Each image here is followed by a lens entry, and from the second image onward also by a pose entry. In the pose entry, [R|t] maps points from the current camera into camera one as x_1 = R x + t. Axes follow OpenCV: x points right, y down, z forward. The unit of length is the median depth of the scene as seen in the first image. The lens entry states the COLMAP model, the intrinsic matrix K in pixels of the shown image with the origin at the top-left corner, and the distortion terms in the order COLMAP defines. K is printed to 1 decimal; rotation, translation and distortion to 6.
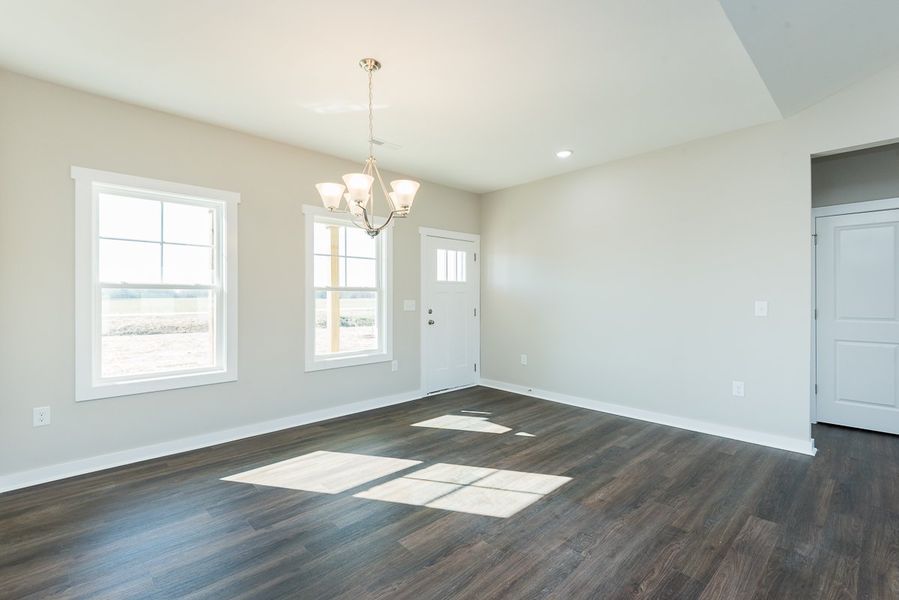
lens RADIAL K [[403.4, 0, 449.5], [0, 403.4, 300.0], [0, 0, 1]] dist [0.051517, -0.038707]
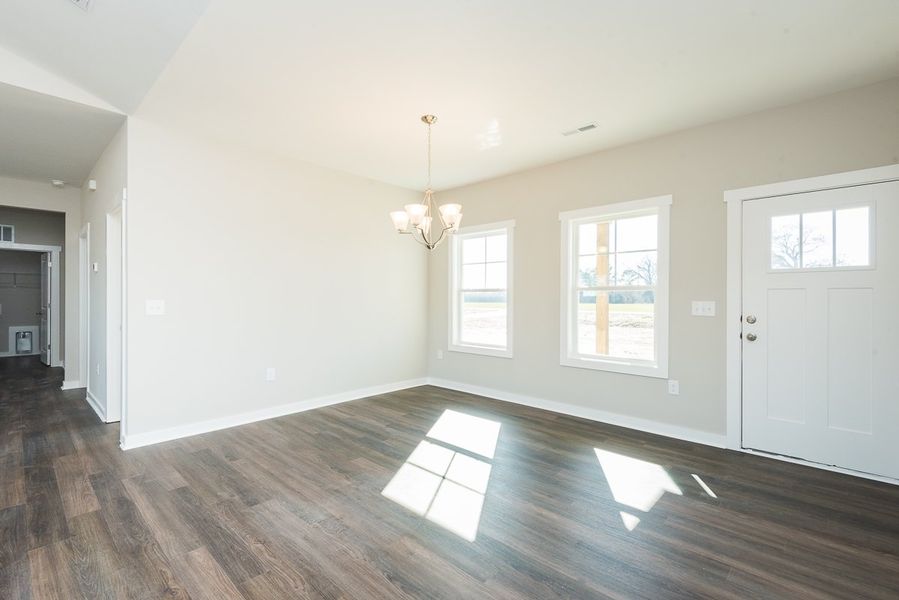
lens RADIAL K [[403.4, 0, 449.5], [0, 403.4, 300.0], [0, 0, 1]] dist [0.051517, -0.038707]
pose [[0.063306, 0.004908, -0.997982, 0.677542], [-0.008769, 0.999952, 0.004362, -0.000634], [0.997956, 0.008475, 0.063346, 0.596362]]
